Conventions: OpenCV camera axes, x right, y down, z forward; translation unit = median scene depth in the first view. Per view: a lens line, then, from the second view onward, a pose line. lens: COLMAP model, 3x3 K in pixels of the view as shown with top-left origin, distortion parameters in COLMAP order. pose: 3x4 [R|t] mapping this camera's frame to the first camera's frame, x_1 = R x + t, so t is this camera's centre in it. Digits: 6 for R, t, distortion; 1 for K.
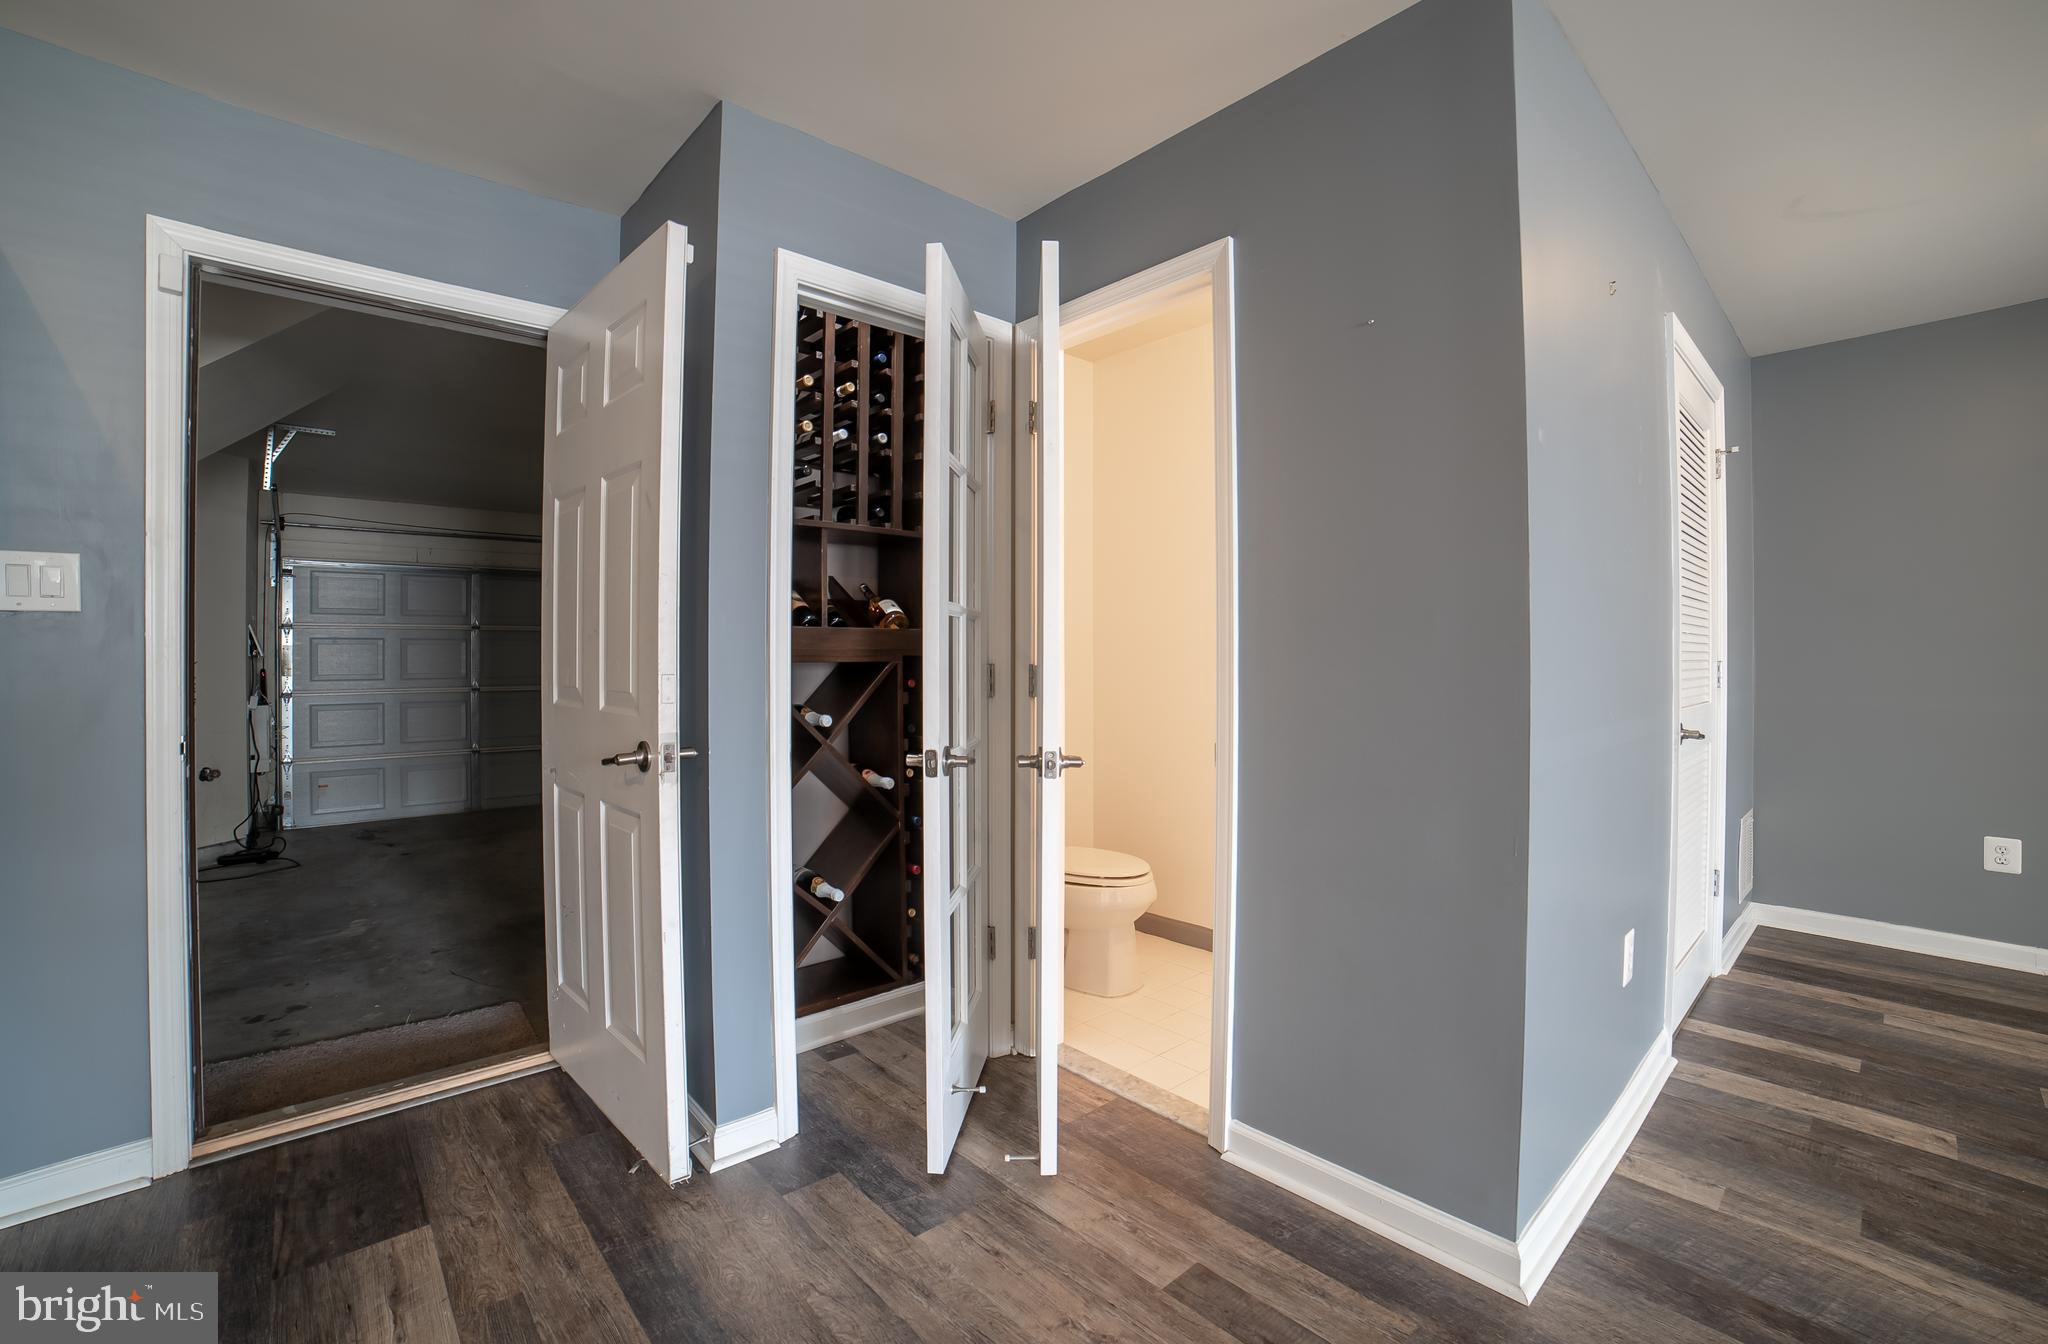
lens RADIAL K [[877.1, 0, 1029.5], [0, 877.1, 648.4], [0, 0, 1]] dist [-0.090831, 0.029259]
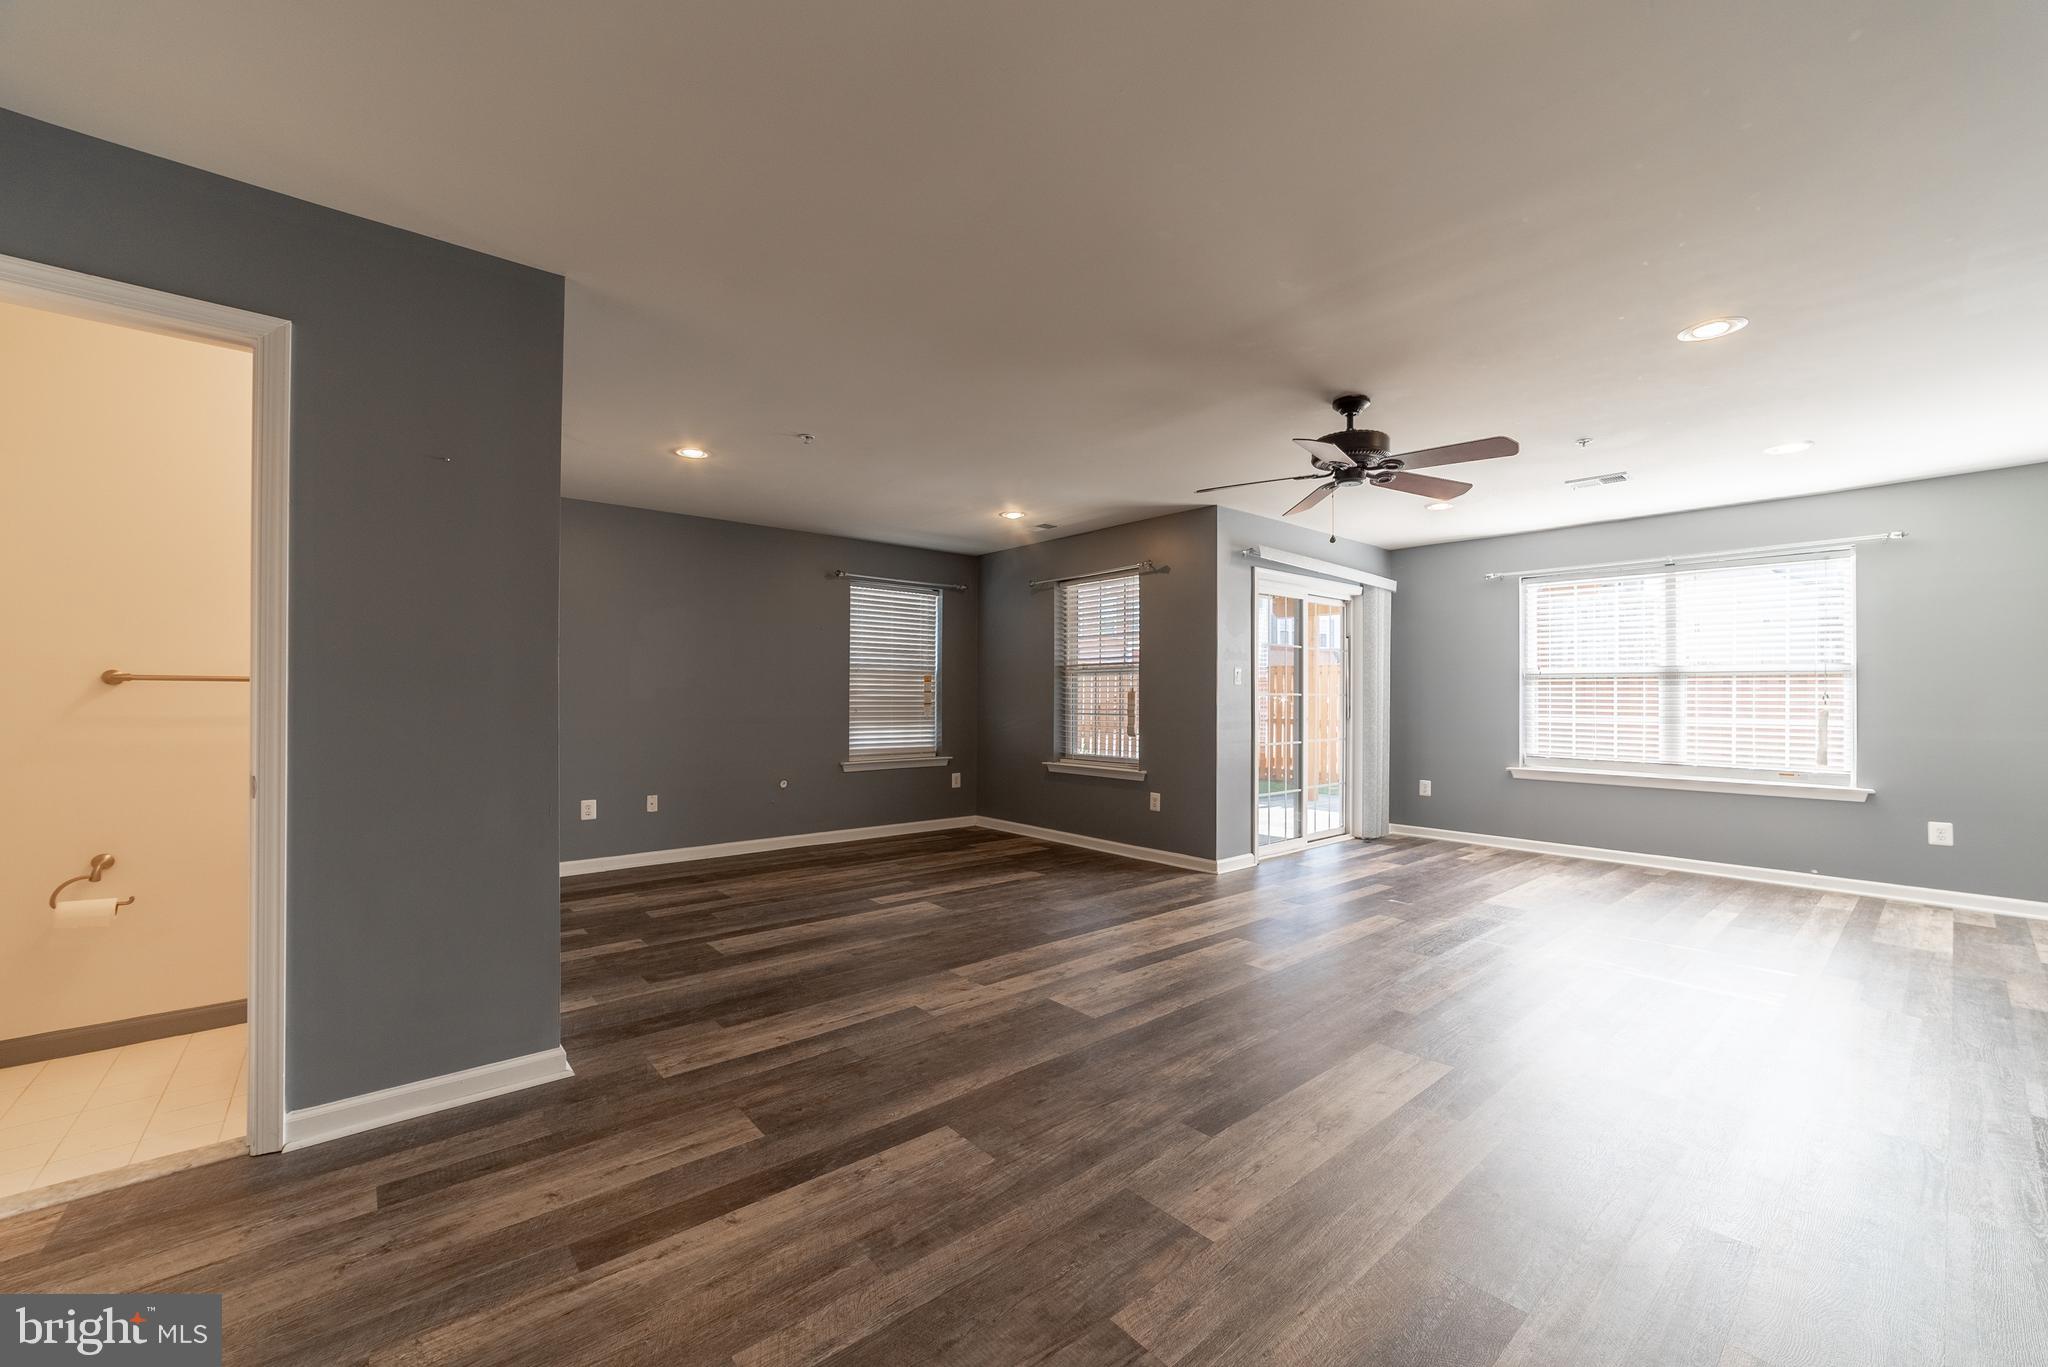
lens RADIAL K [[791.6, 0, 996.6], [0, 791.6, 691.8], [0, 0, 1]] dist [-0.019655, 0.007681]
pose [[0.063040, 0.007858, 0.997980, -0.739164], [-0.011531, 0.999908, -0.007145, -0.002392], [-0.997944, -0.011057, 0.063125, 0.016968]]
